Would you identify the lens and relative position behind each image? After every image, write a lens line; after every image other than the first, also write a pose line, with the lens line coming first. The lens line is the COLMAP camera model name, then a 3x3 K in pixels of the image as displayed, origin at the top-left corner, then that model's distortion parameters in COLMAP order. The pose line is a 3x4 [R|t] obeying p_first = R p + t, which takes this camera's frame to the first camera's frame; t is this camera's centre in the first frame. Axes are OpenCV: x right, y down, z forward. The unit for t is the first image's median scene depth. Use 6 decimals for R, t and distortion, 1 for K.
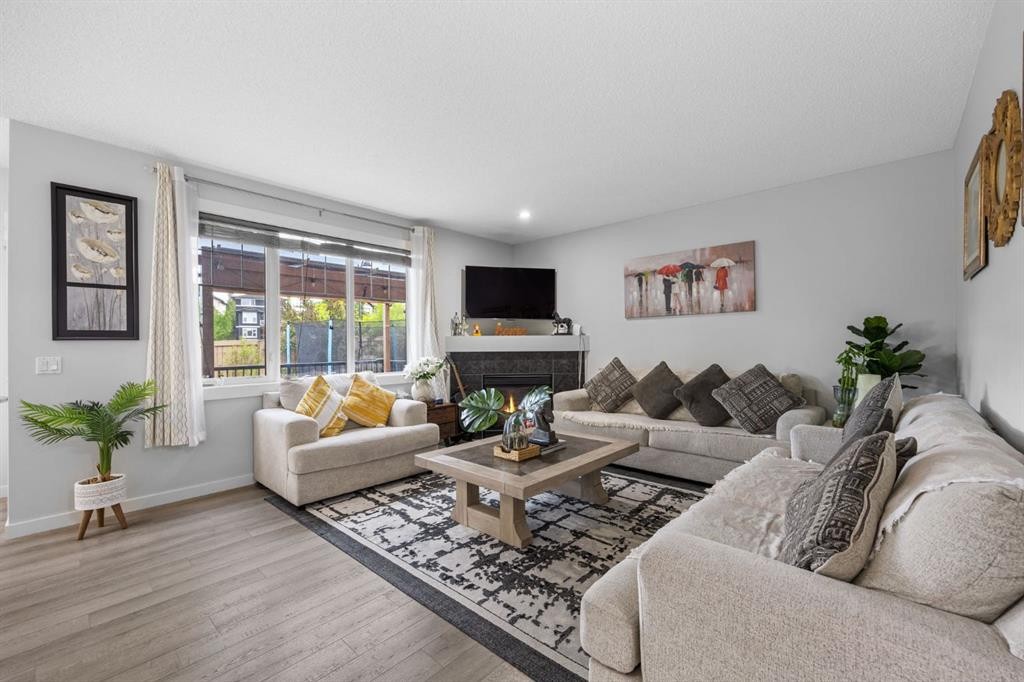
lens RADIAL K [[422.2, 0, 498.3], [0, 422.2, 343.7], [0, 0, 1]] dist [0.003593, -0.001453]
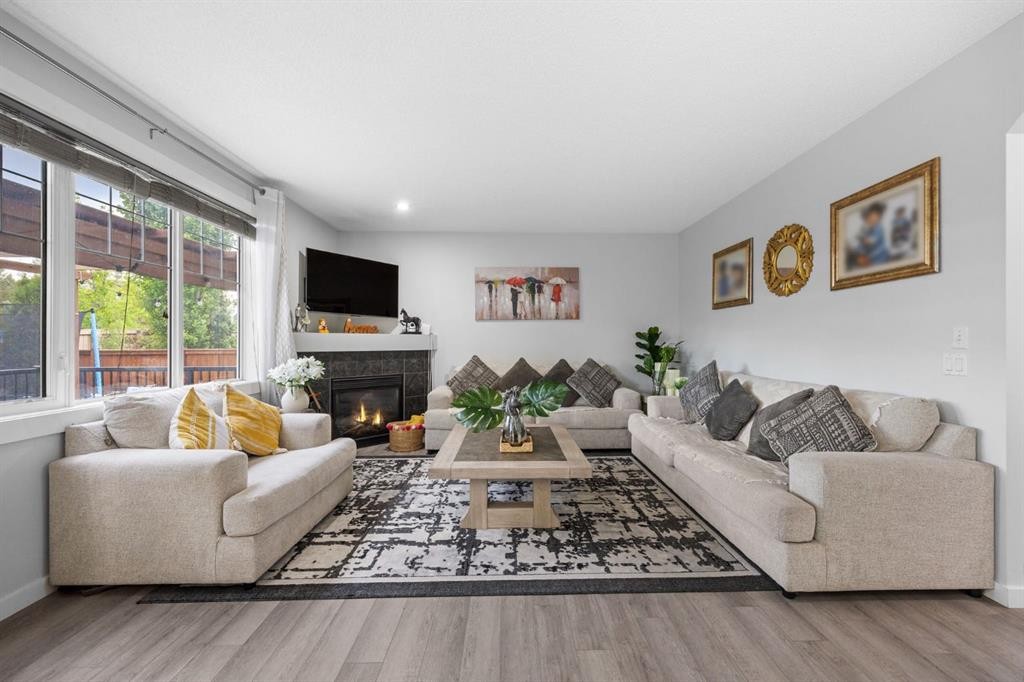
lens RADIAL K [[422.2, 0, 503.2], [0, 422.2, 343.9], [0, 0, 1]] dist [0.003593, -0.001453]
pose [[0.720560, 0.004141, 0.693380, -0.552785], [-0.004107, 0.999990, -0.001704, 0.005179], [-0.693380, -0.001620, 0.720570, 0.206009]]
